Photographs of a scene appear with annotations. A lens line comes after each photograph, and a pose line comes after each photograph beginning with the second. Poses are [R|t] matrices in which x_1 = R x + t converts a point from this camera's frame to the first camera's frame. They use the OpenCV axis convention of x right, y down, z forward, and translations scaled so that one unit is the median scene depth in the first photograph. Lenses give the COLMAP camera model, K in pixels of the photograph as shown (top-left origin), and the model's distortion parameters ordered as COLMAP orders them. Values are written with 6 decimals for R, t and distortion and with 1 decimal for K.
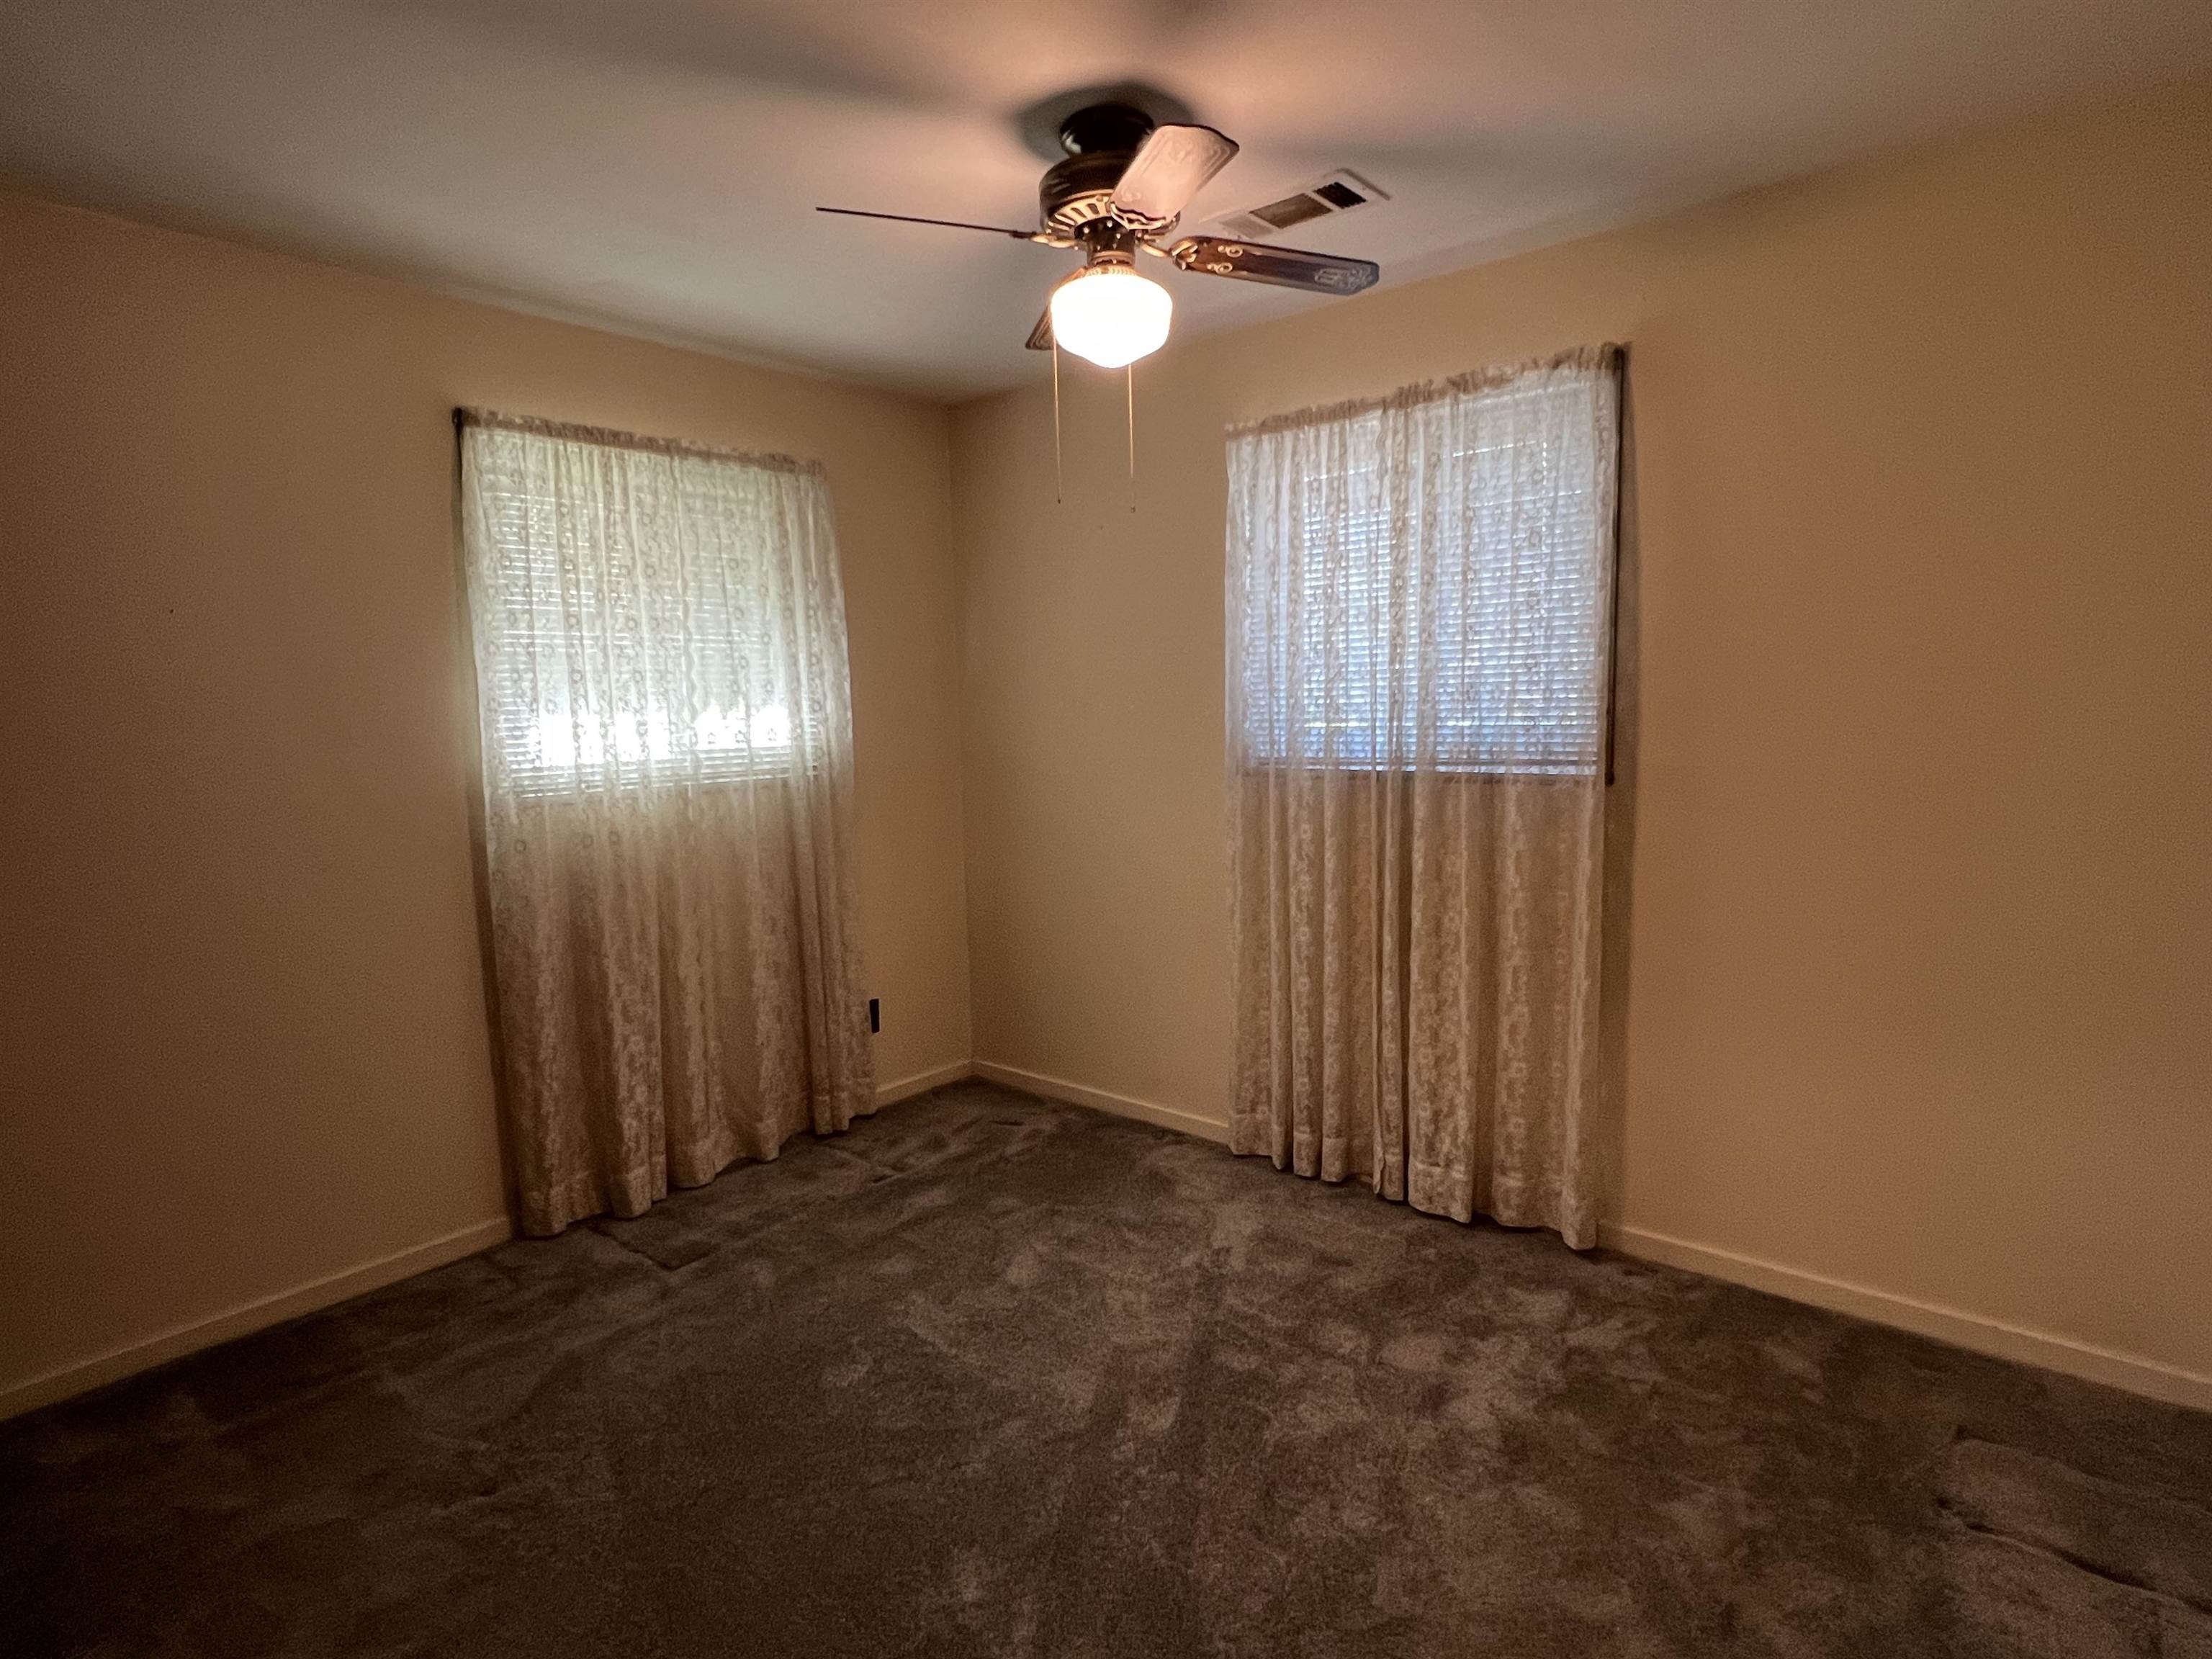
lens RADIAL K [[1167.4, 0, 1106.5], [0, 1167.4, 832.1], [0, 0, 1]] dist [0.000632, -0.000520]
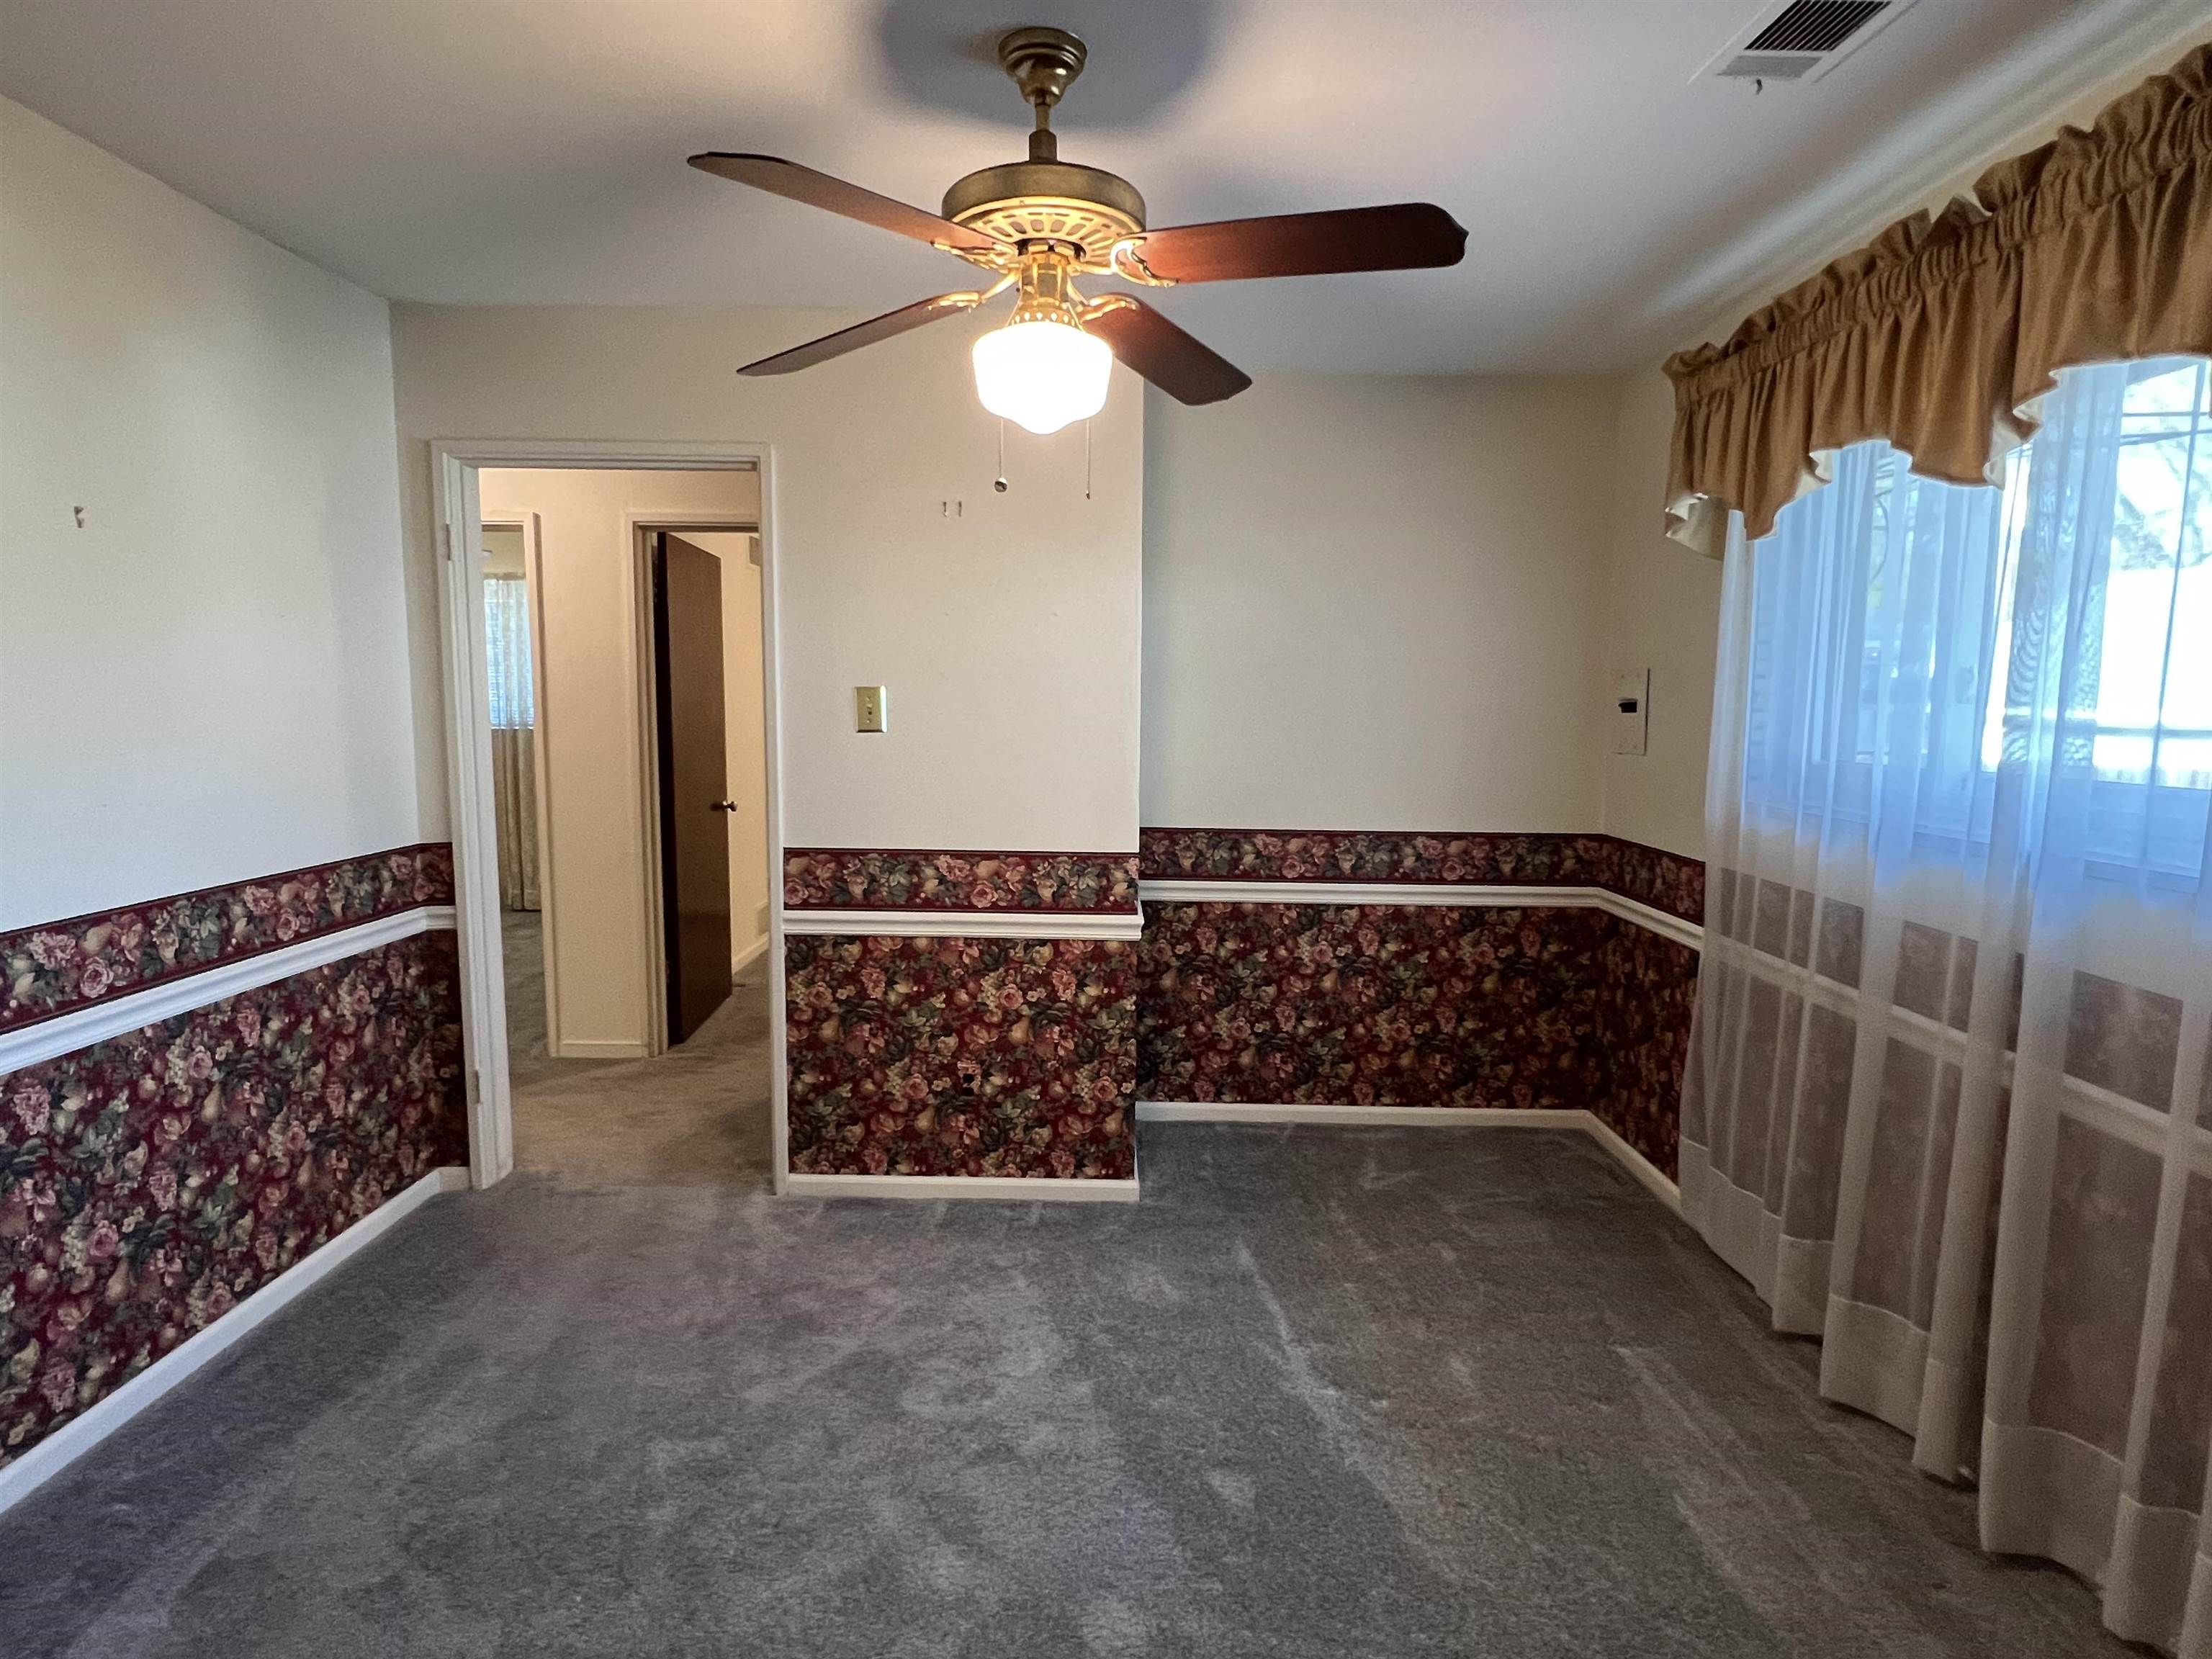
lens RADIAL K [[1167.4, 0, 1103.2], [0, 1167.4, 831.0], [0, 0, 1]] dist [0.000632, -0.000520]
pose [[0.761325, -0.039509, 0.647165, -0.400185], [0.048080, 0.998834, 0.004416, 0.214304], [-0.646585, 0.027754, 0.762337, -1.676036]]
